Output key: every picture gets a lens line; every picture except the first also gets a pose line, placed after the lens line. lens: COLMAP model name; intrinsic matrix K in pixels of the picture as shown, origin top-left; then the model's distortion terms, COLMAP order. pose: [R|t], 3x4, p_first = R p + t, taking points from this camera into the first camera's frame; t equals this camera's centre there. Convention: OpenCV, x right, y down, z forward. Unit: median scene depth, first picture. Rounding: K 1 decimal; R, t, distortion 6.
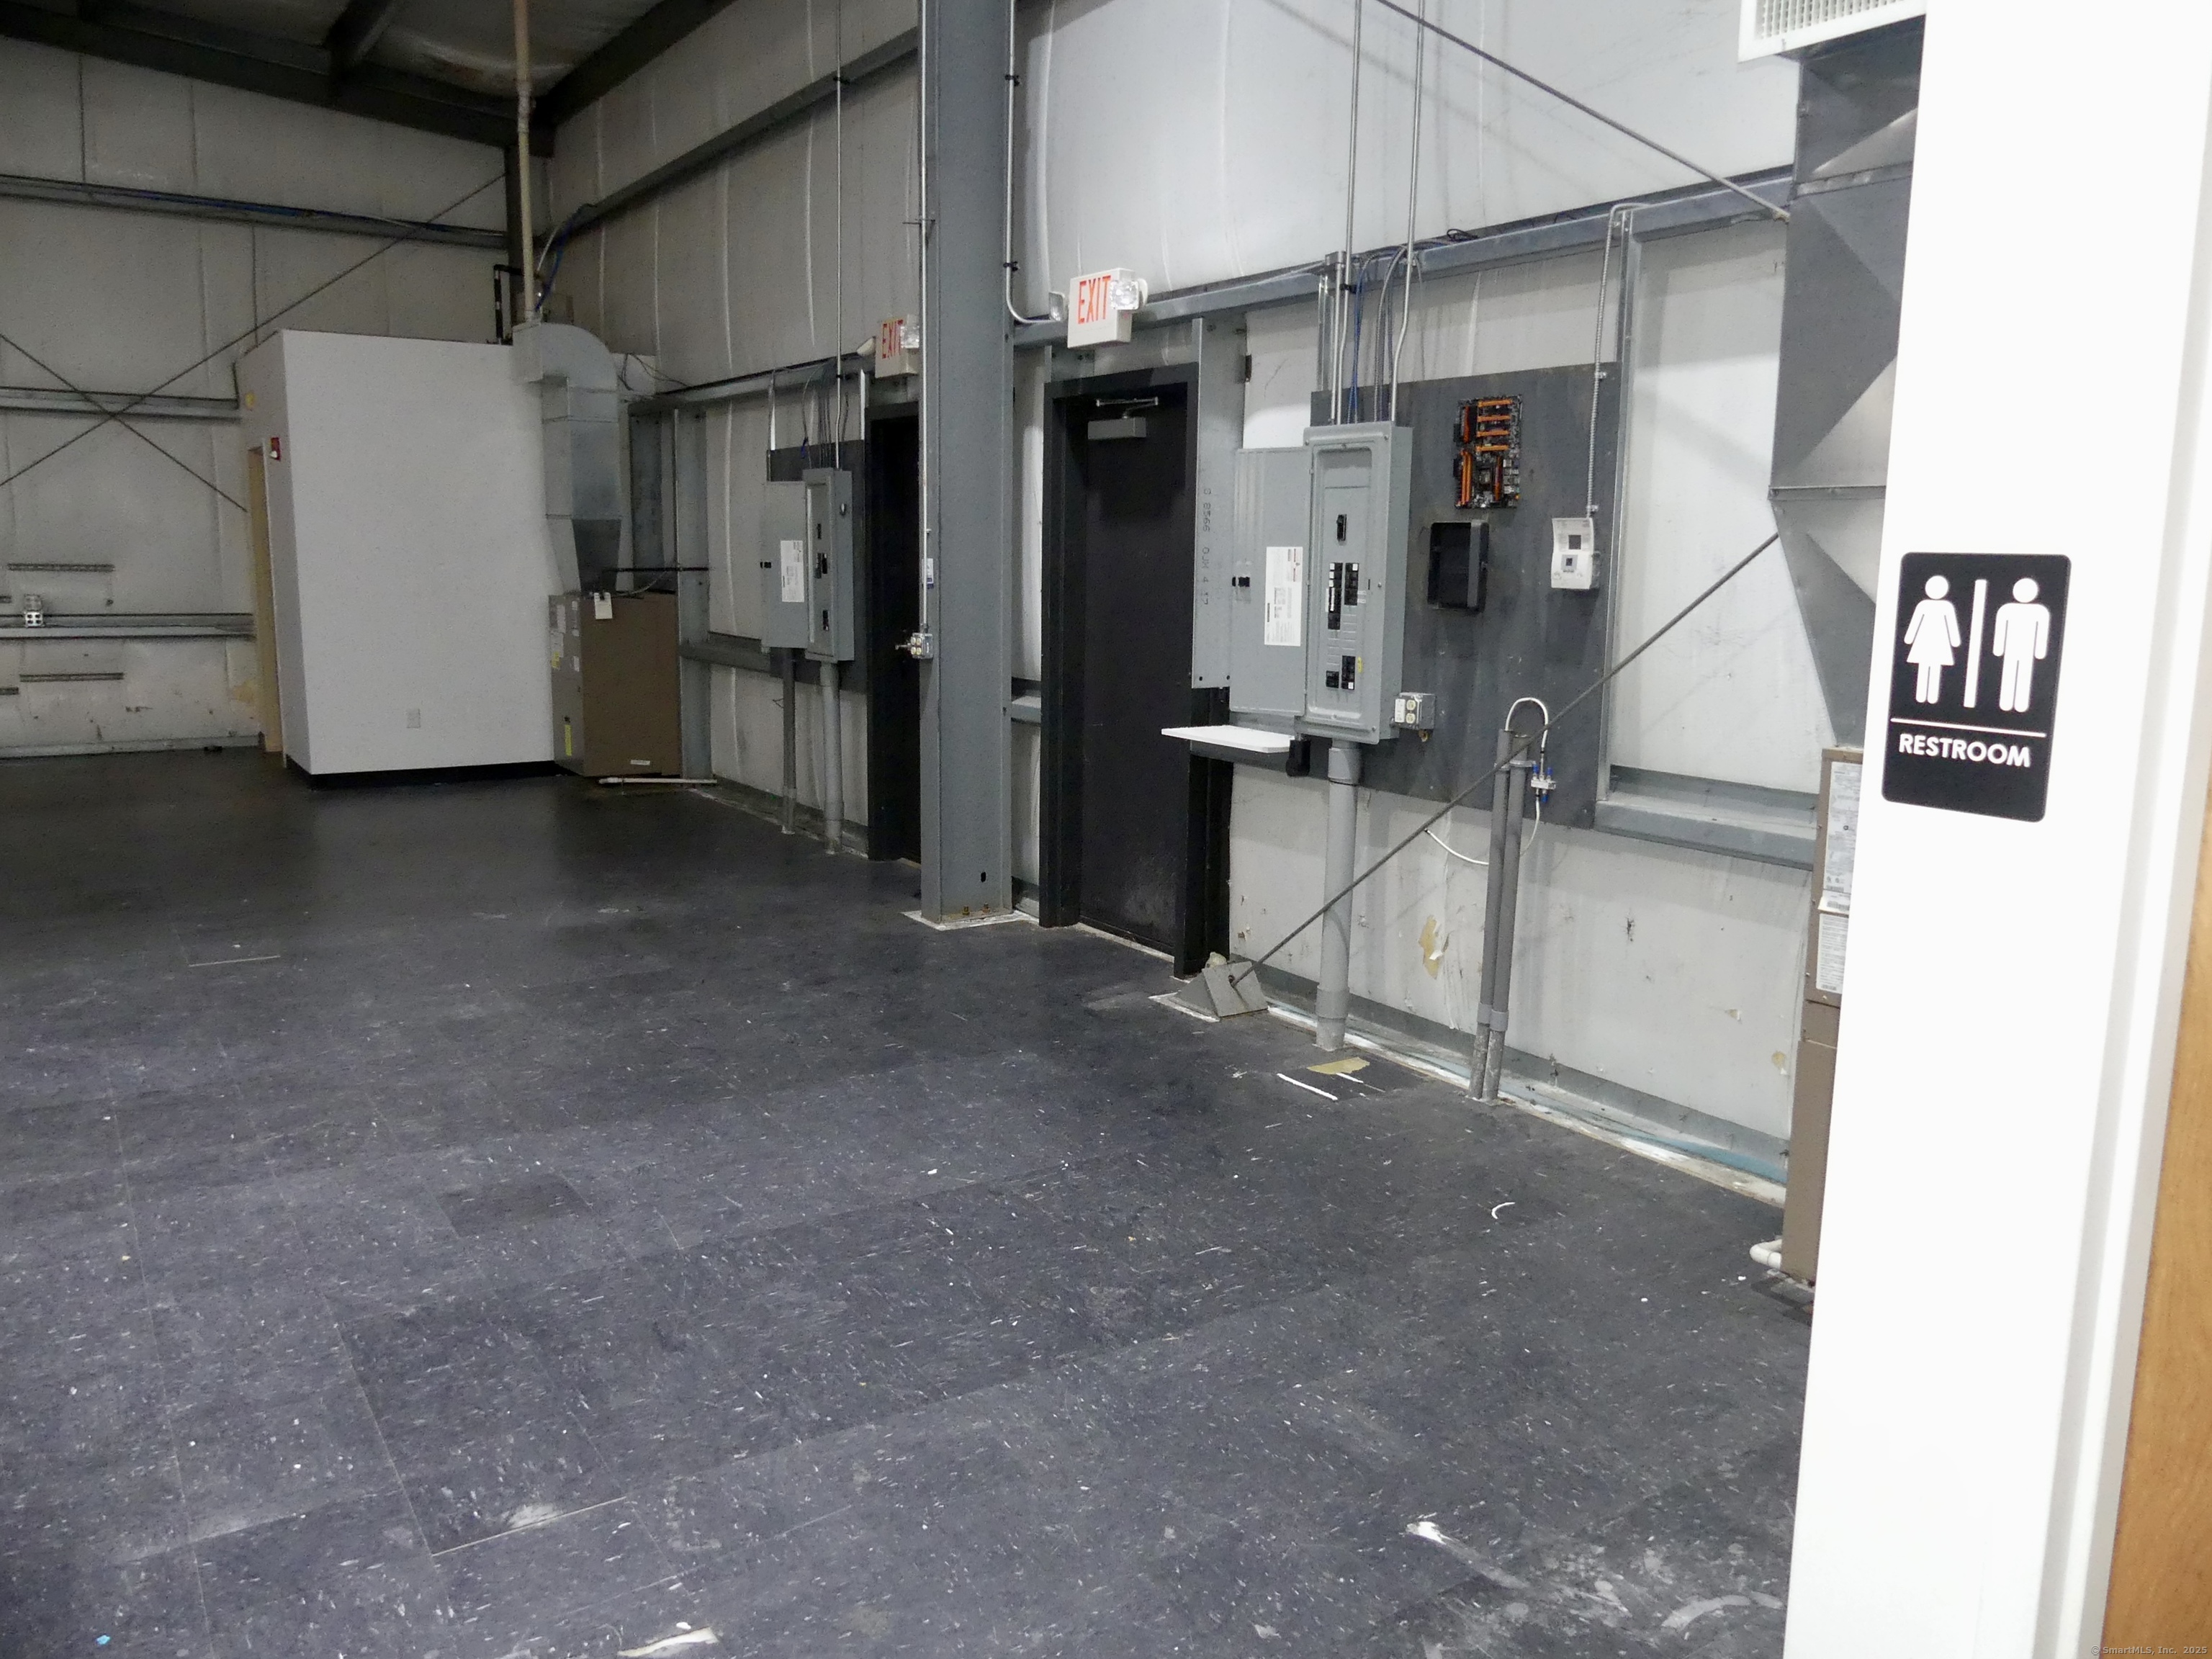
lens RADIAL K [[1679.1, 0, 1107.2], [0, 1679.1, 820.1], [0, 0, 1]] dist [-0.005906, -0.010502]
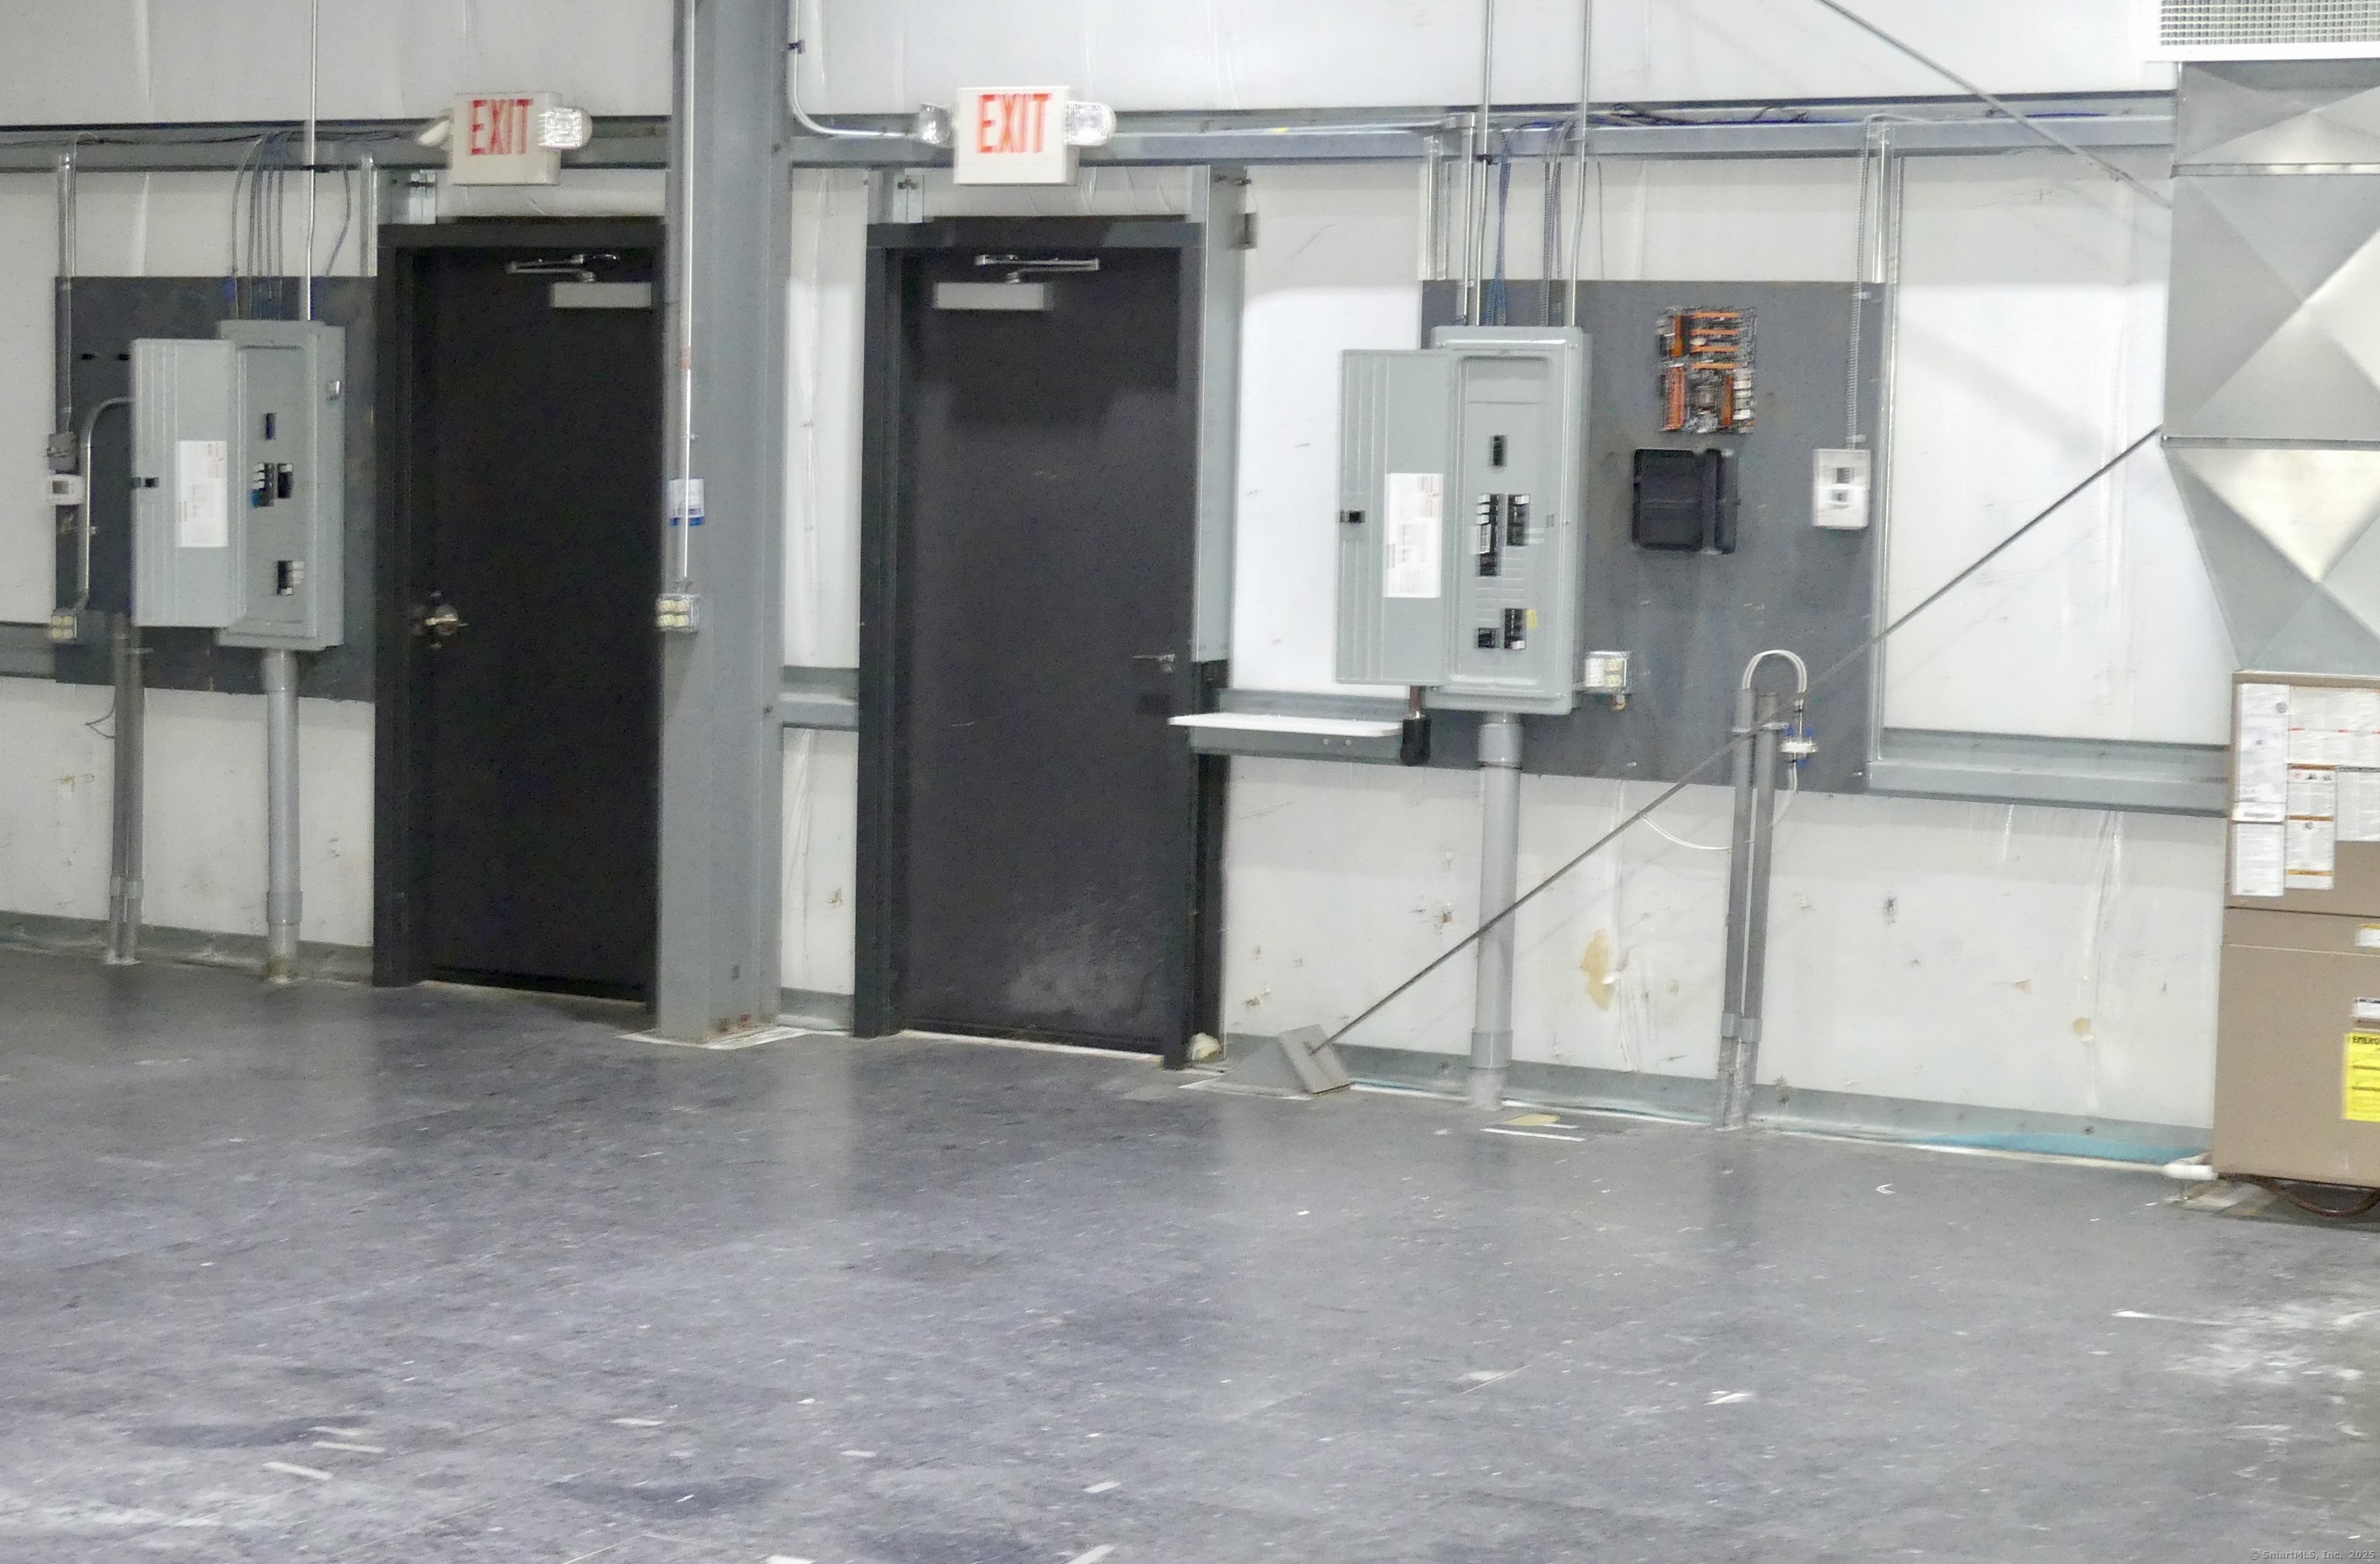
lens RADIAL K [[4253.9, 0, 1189.8], [0, 4253.9, 786.1], [0, 0, 1]] dist [-0.013713, 0.000000]
pose [[0.889602, -0.027902, 0.455884, -0.930177], [0.061657, 0.996332, -0.059338, 0.099188], [-0.452556, 0.080895, 0.888059, -0.741047]]
